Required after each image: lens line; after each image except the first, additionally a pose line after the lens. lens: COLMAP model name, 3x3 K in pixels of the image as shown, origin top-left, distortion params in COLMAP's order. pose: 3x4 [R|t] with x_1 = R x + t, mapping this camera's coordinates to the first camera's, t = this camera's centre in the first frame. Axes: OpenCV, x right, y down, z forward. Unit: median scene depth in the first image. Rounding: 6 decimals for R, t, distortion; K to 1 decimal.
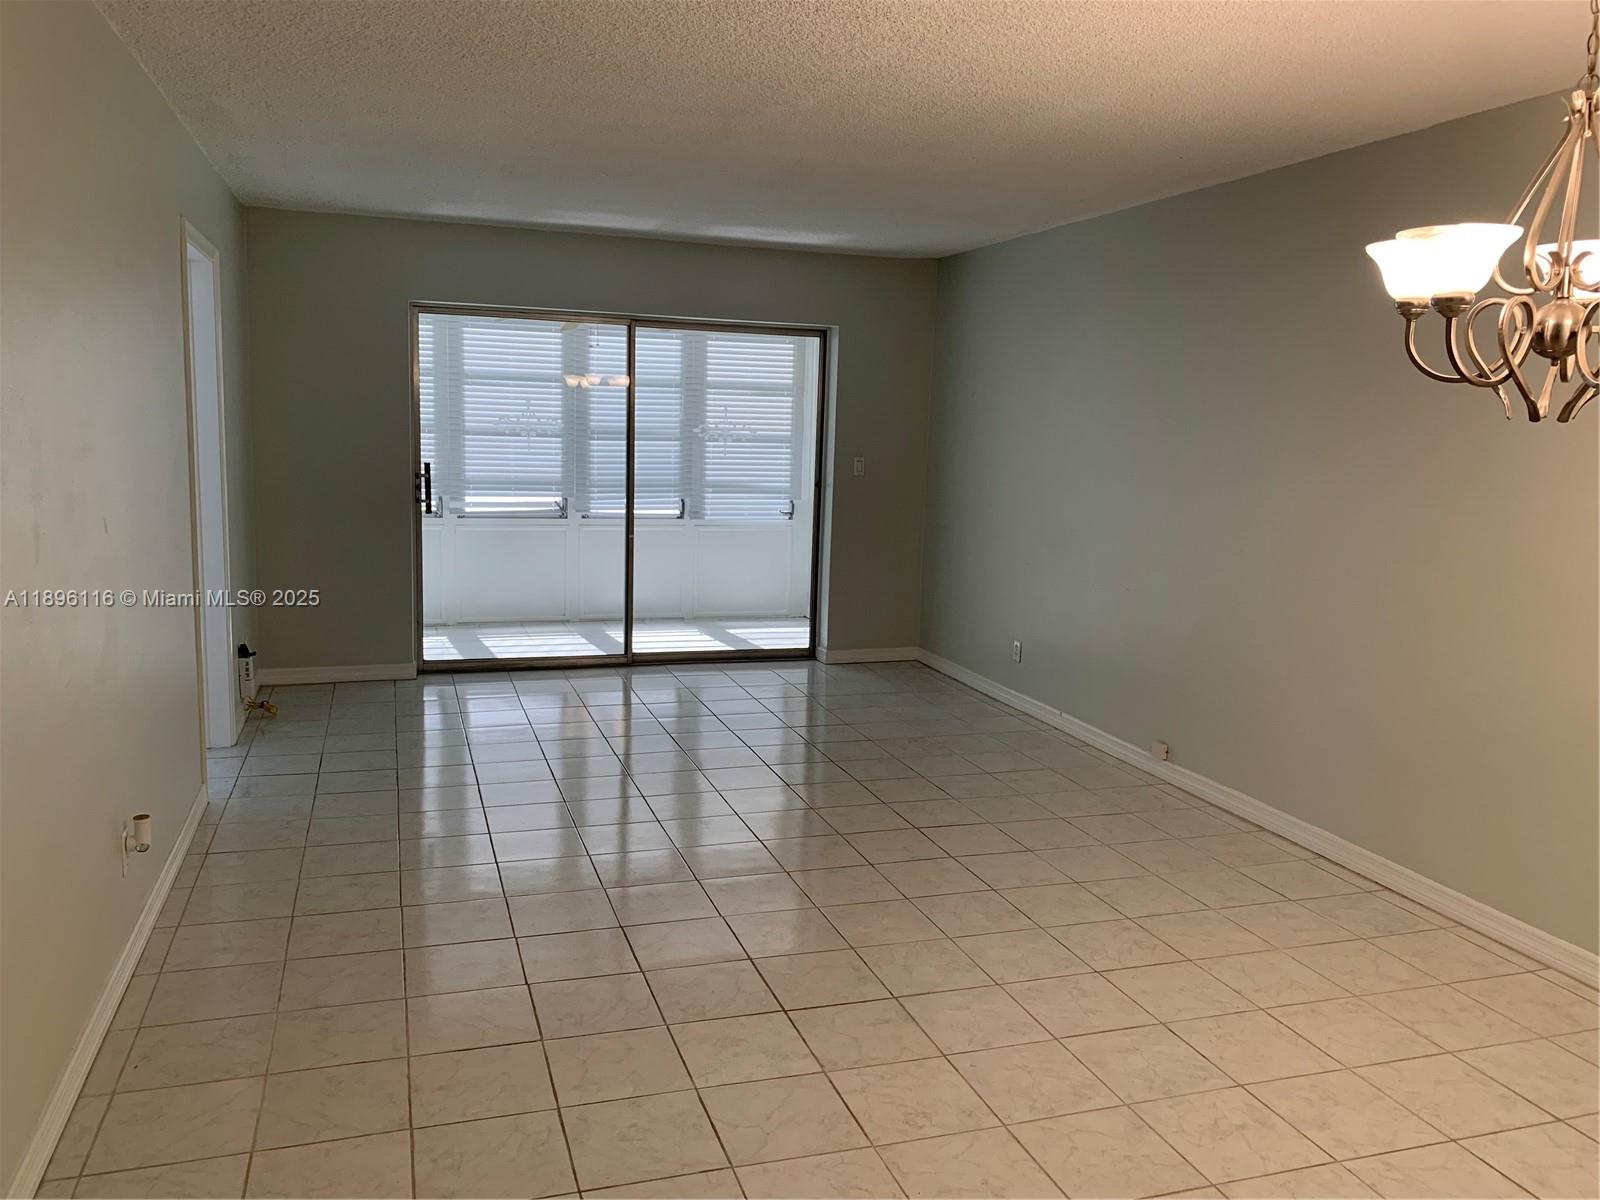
lens RADIAL K [[1204.2, 0, 781.3], [0, 1204.2, 607.9], [0, 0, 1]] dist [0.051825, -0.096480]
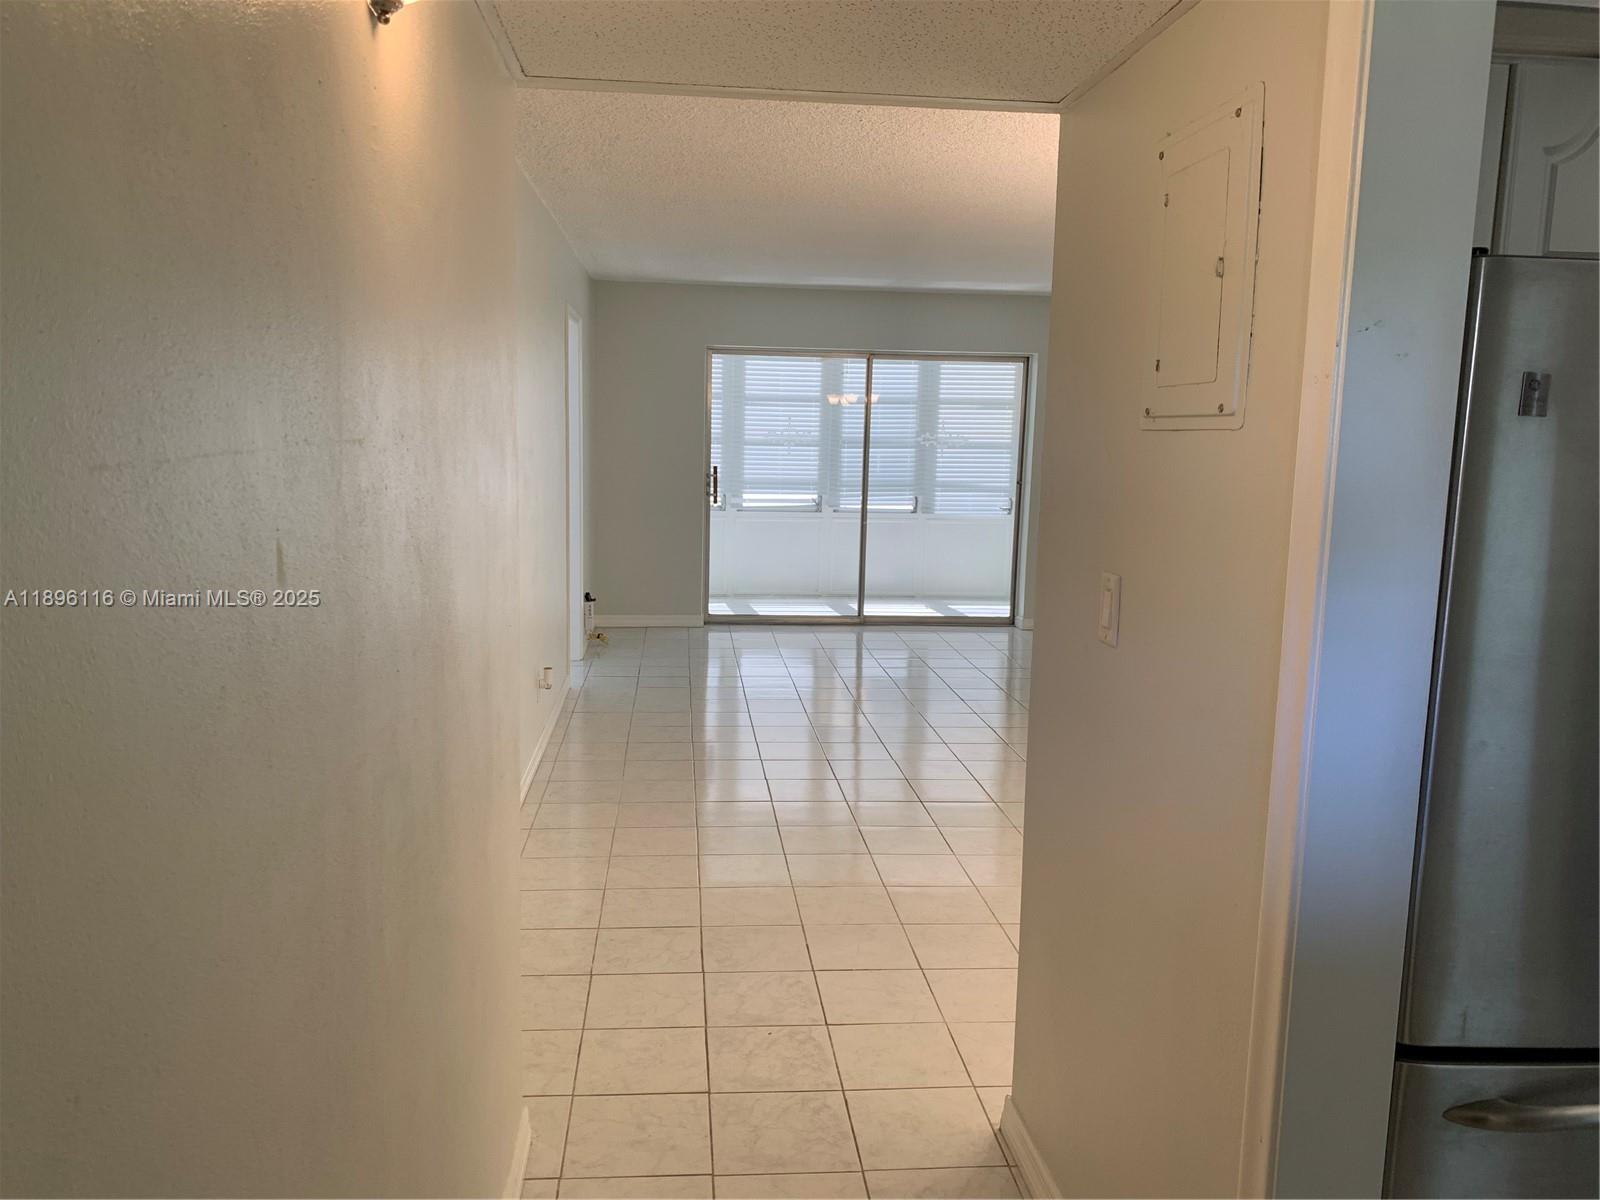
lens RADIAL K [[1222.7, 0, 769.7], [0, 1222.7, 623.3], [0, 0, 1]] dist [0.127821, -0.000641]
pose [[0.971571, 0.028036, -0.235084, 0.074921], [-0.027905, 0.999603, 0.003884, 0.039463], [0.235100, 0.002786, 0.971967, -0.254094]]
